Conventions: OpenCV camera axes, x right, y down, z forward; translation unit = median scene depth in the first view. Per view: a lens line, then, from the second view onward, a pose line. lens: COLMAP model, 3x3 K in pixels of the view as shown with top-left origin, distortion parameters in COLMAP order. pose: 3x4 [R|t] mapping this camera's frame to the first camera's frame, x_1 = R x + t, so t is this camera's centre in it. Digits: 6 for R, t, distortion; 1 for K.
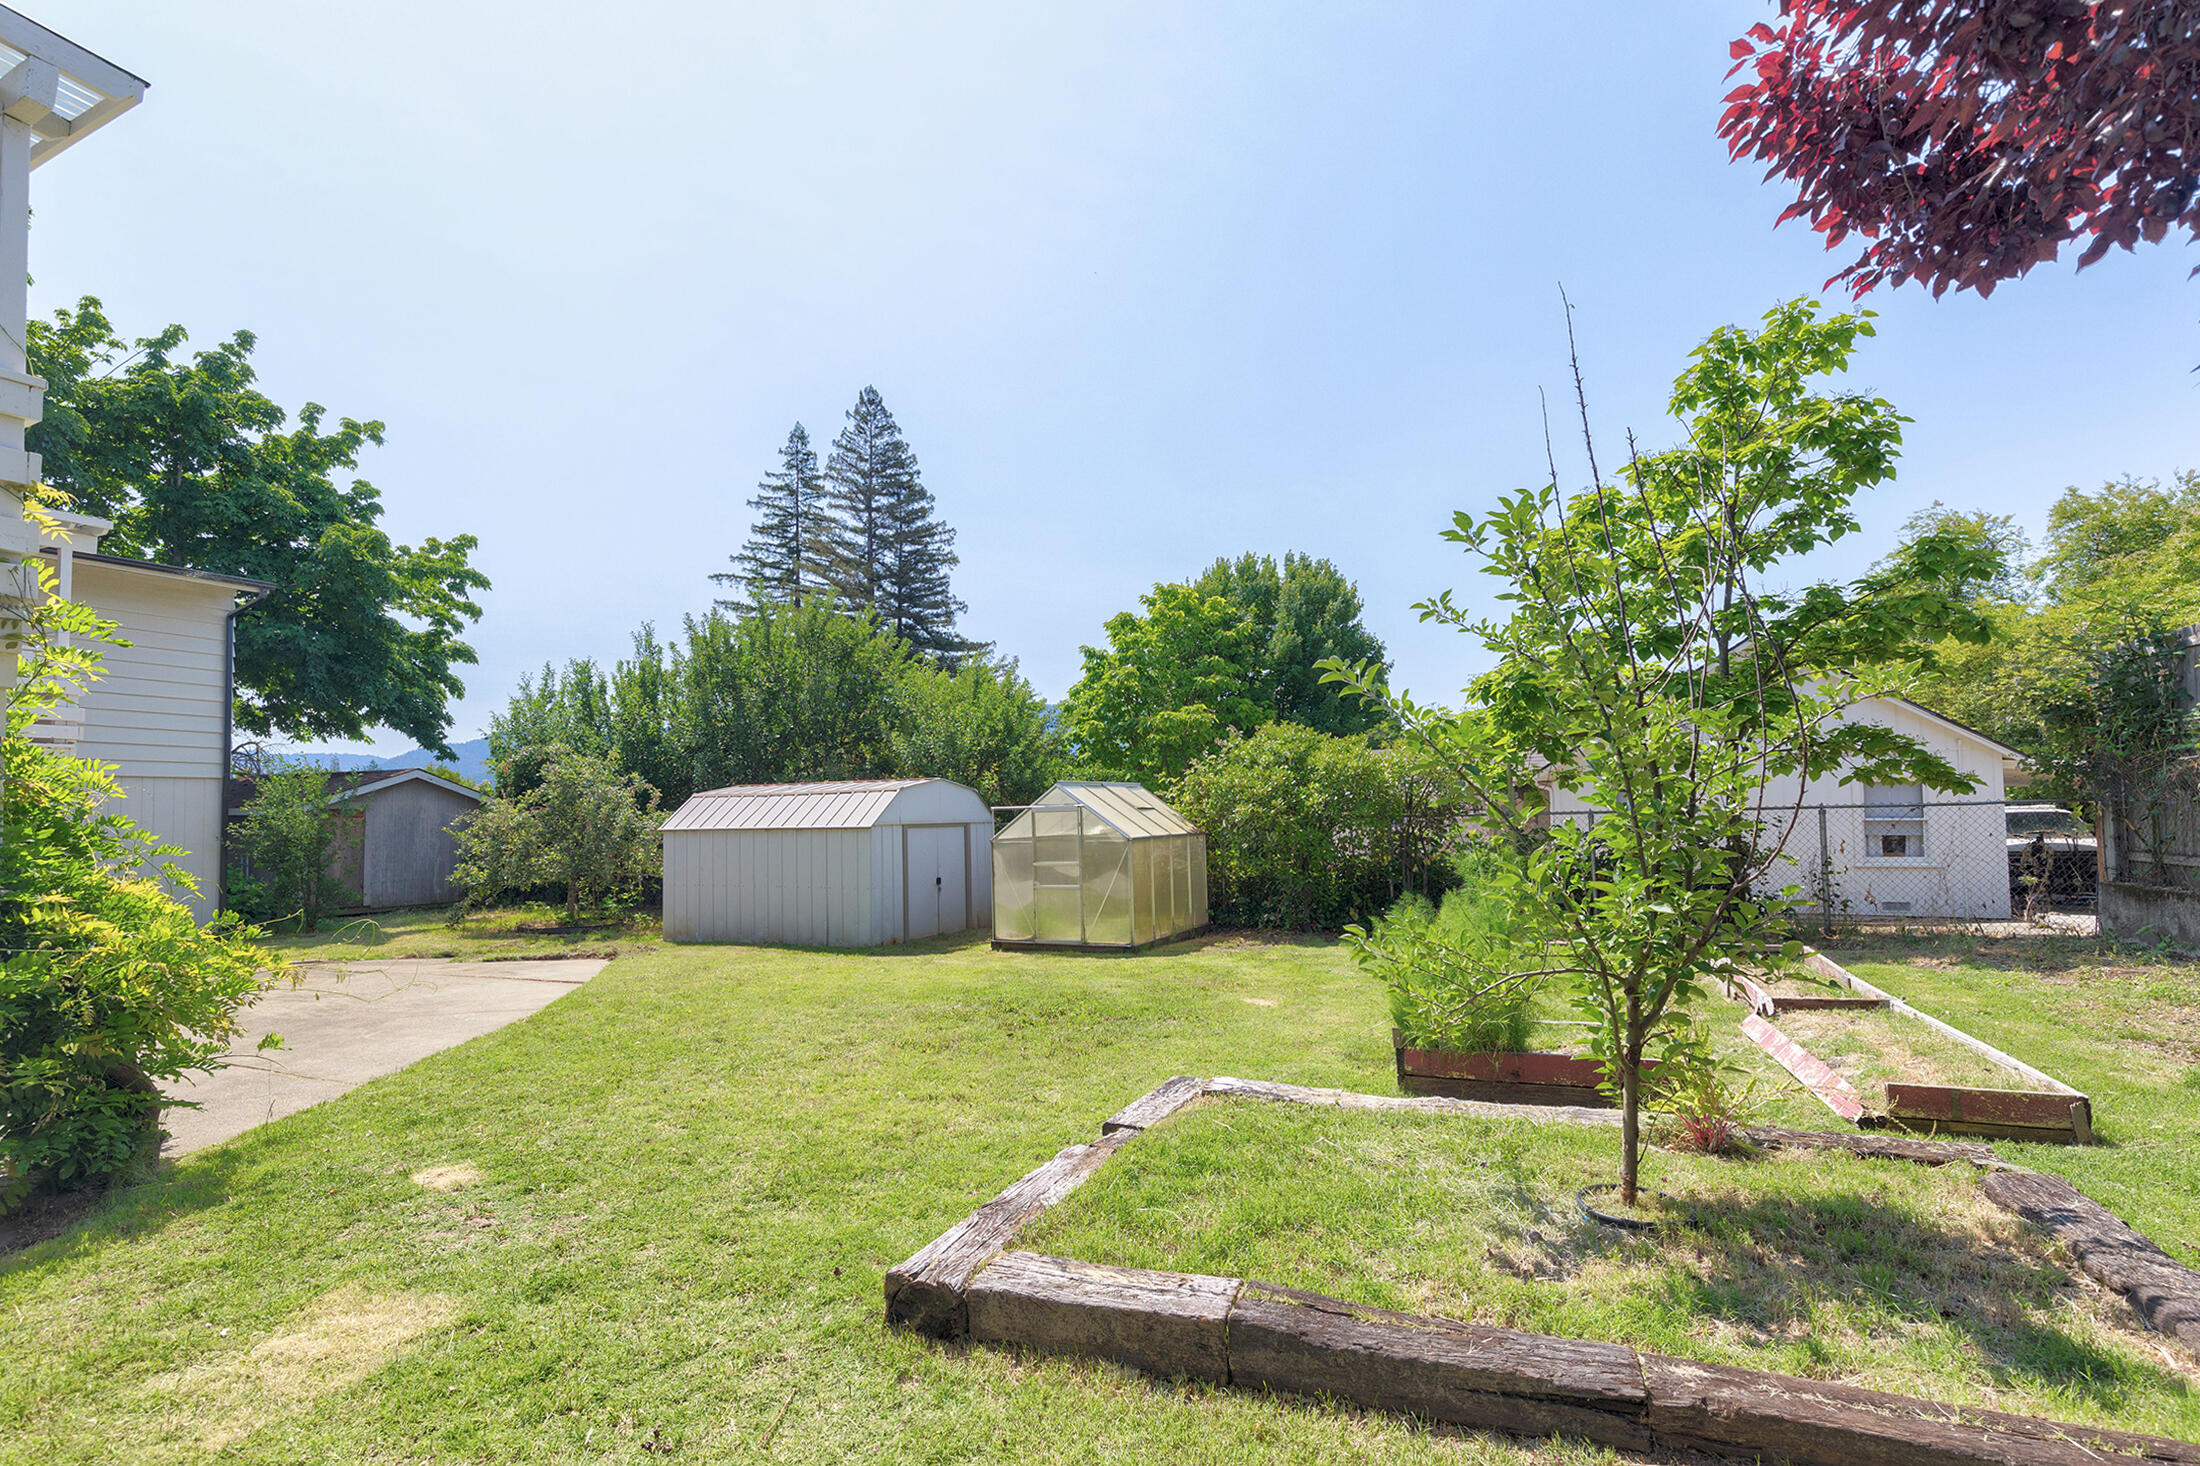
lens RADIAL K [[988.0, 0, 1096.9], [0, 988.0, 732.3], [0, 0, 1]] dist [0.012950, 0.000036]
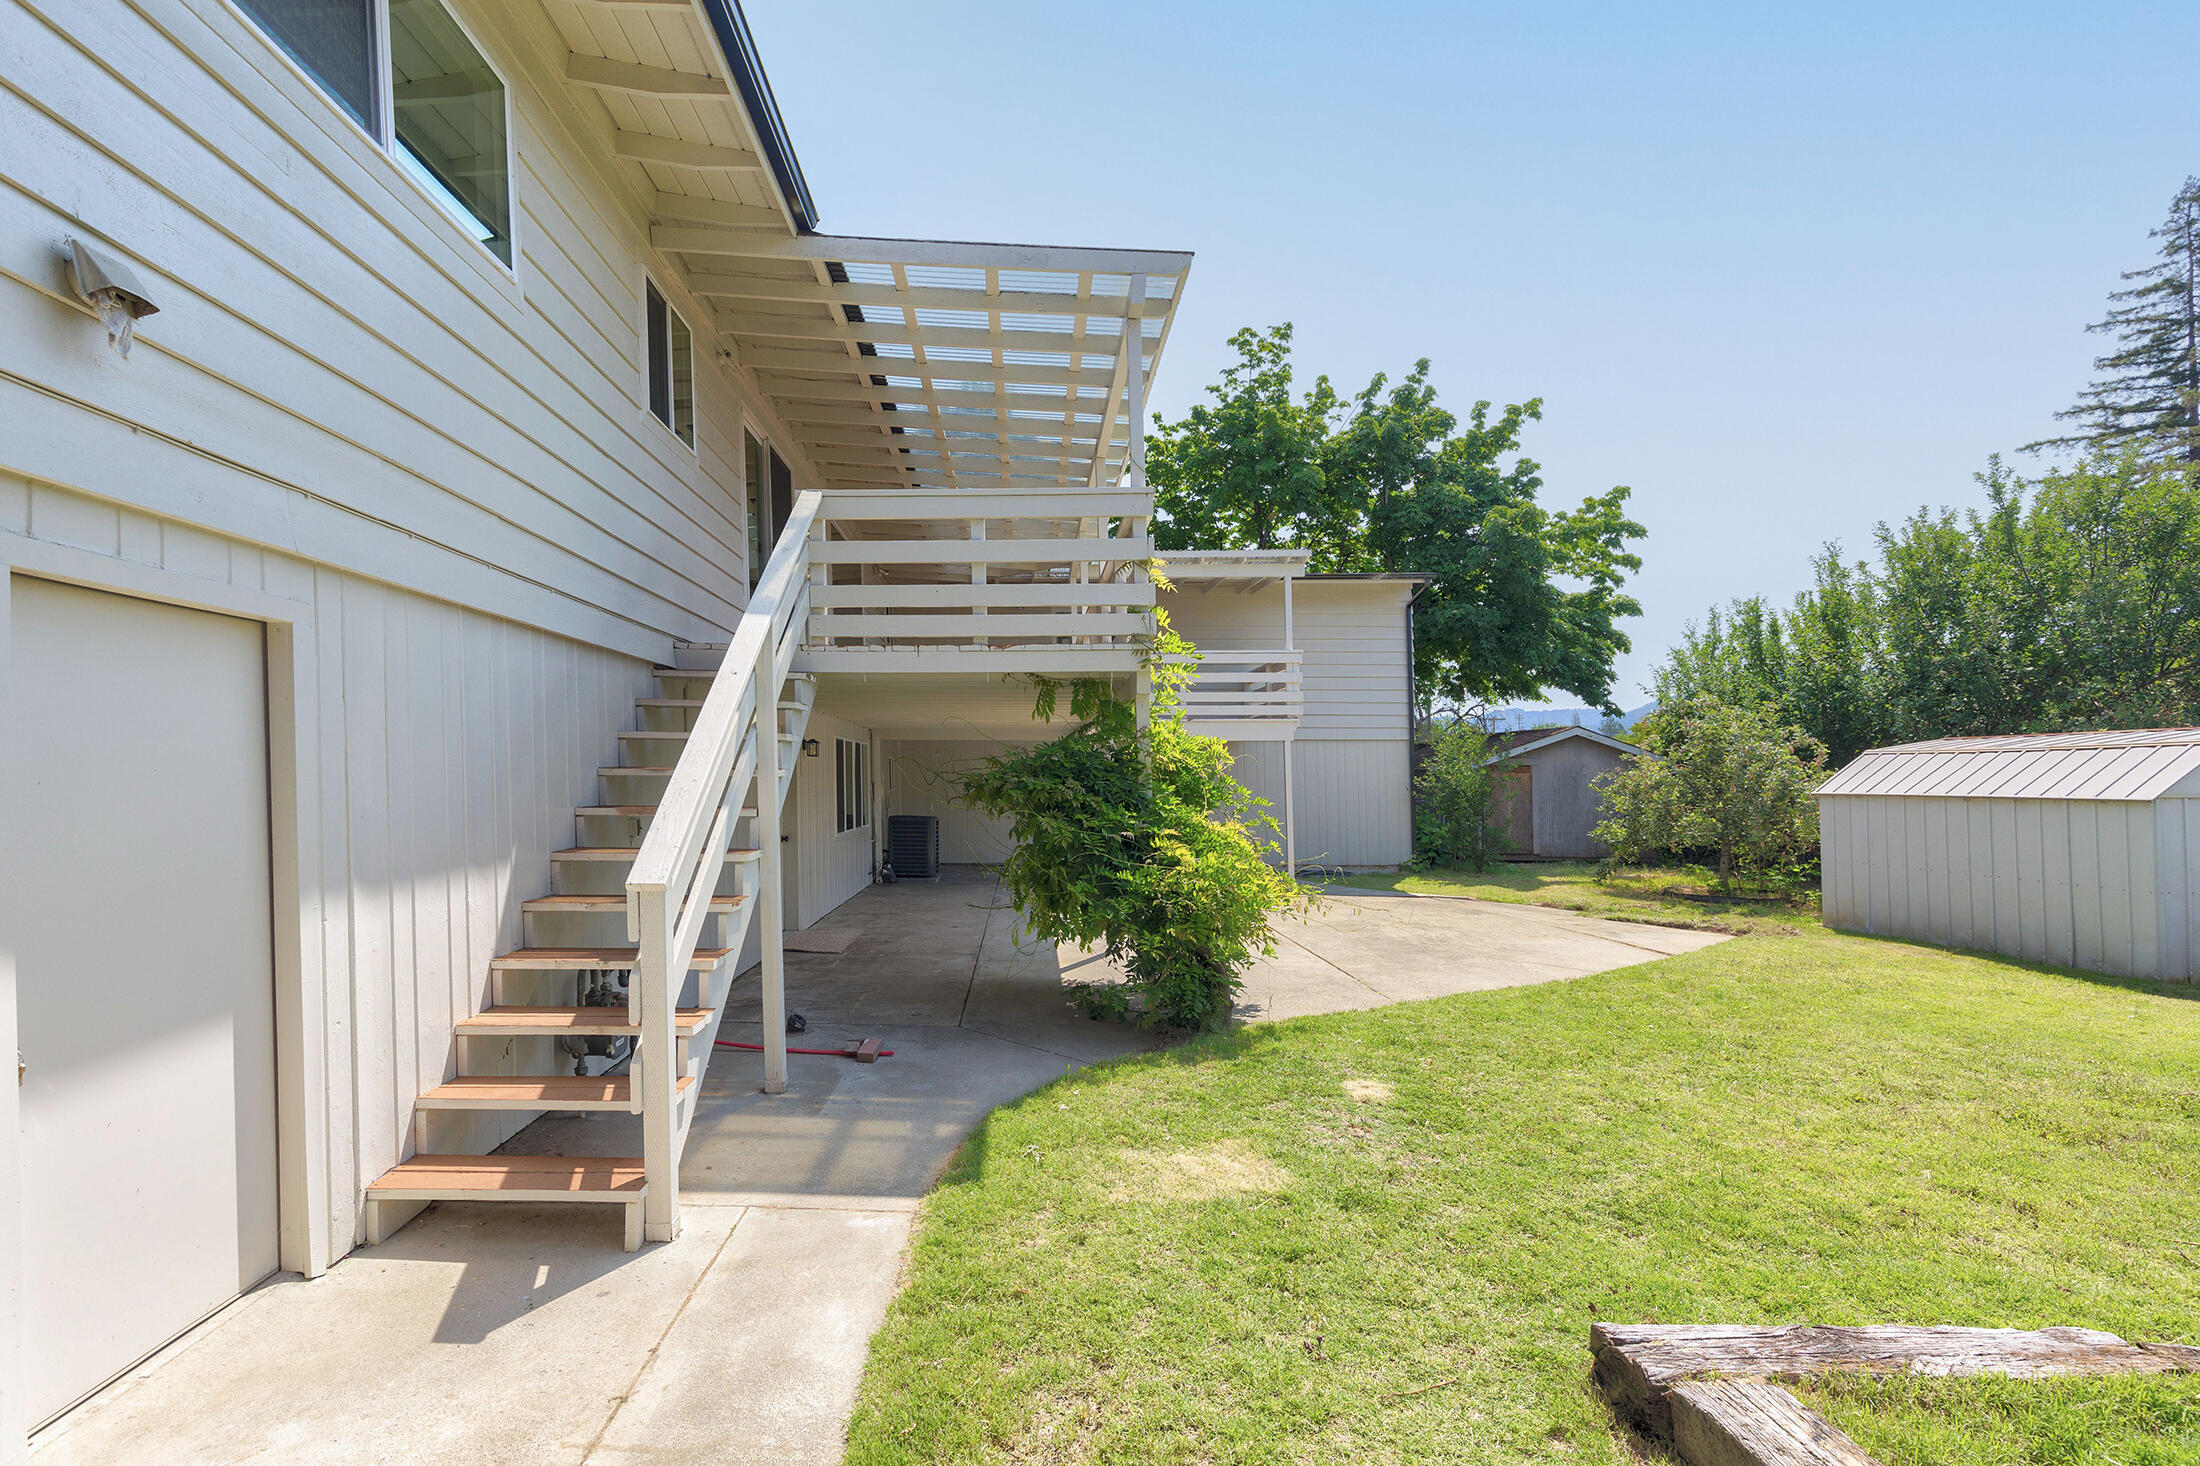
lens RADIAL K [[1073.4, 0, 1093.9], [0, 1073.4, 742.7], [0, 0, 1]] dist [0.013367, -0.000501]
pose [[0.462536, -0.008728, -0.886557, 0.091317], [0.061982, 0.997823, 0.022514, -0.003257], [0.884431, -0.065364, 0.462070, 0.042900]]
